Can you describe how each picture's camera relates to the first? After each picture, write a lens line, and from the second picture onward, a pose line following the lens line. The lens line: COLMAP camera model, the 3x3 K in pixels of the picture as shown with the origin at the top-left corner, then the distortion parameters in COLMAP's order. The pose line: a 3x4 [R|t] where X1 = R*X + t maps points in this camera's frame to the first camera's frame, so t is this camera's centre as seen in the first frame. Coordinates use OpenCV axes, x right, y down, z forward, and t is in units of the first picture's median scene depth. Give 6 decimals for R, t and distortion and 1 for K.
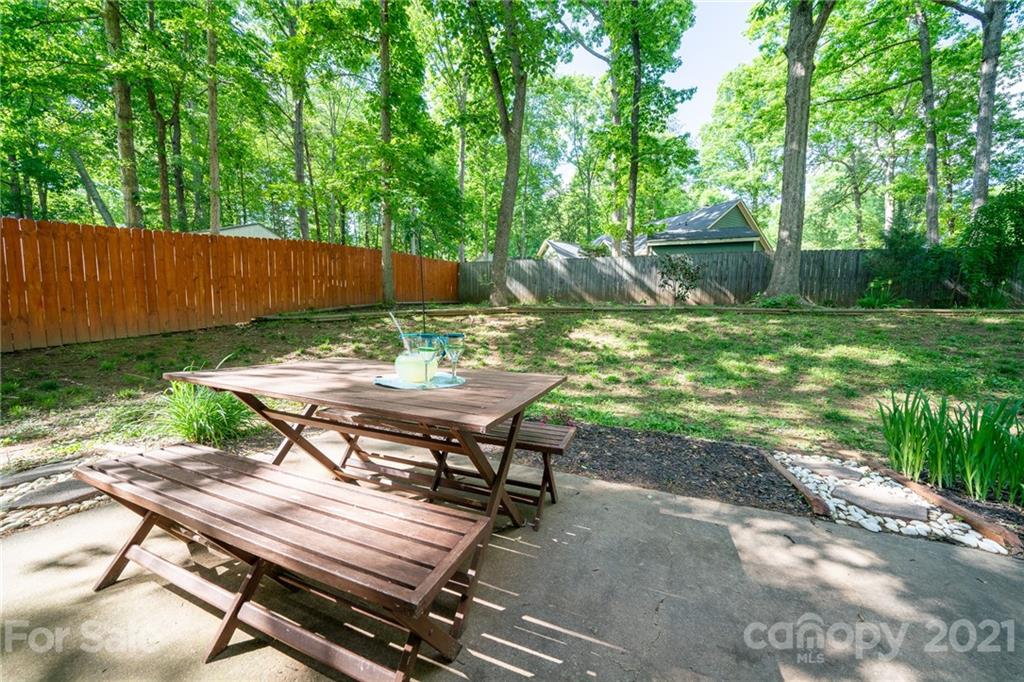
lens RADIAL K [[354.2, 0, 514.0], [0, 354.2, 342.4], [0, 0, 1]] dist [-0.027744, 0.003083]
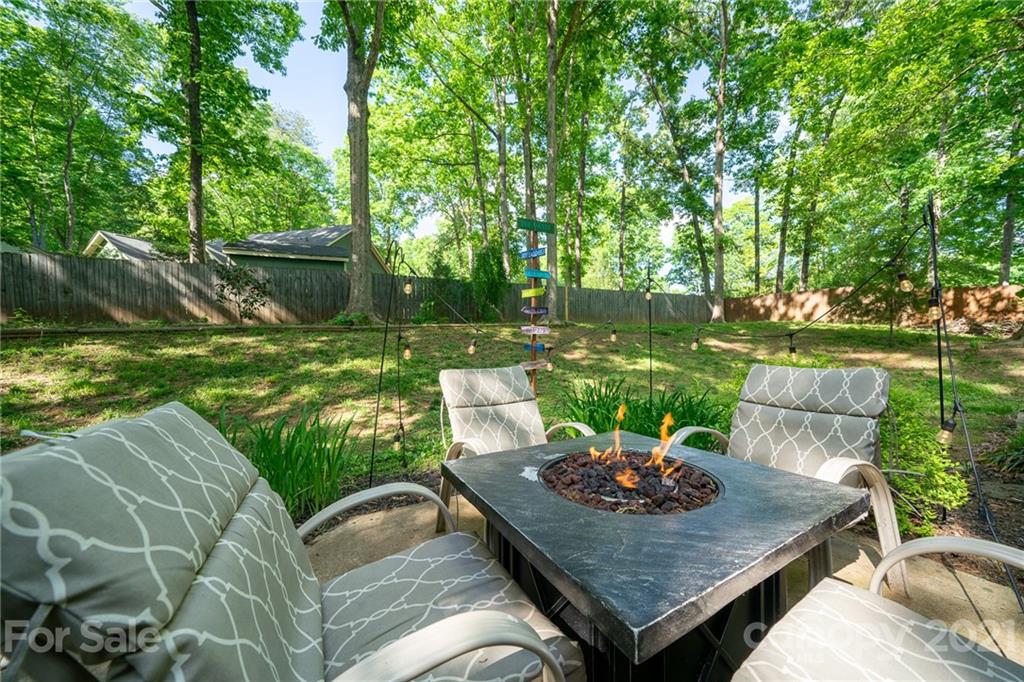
lens RADIAL K [[354.2, 0, 514.0], [0, 354.2, 342.4], [0, 0, 1]] dist [-0.027744, 0.003083]
pose [[0.646560, -0.047422, 0.761388, 0.207768], [0.089737, 0.995865, -0.014177, 0.008609], [-0.757567, 0.077491, 0.648141, -0.039615]]
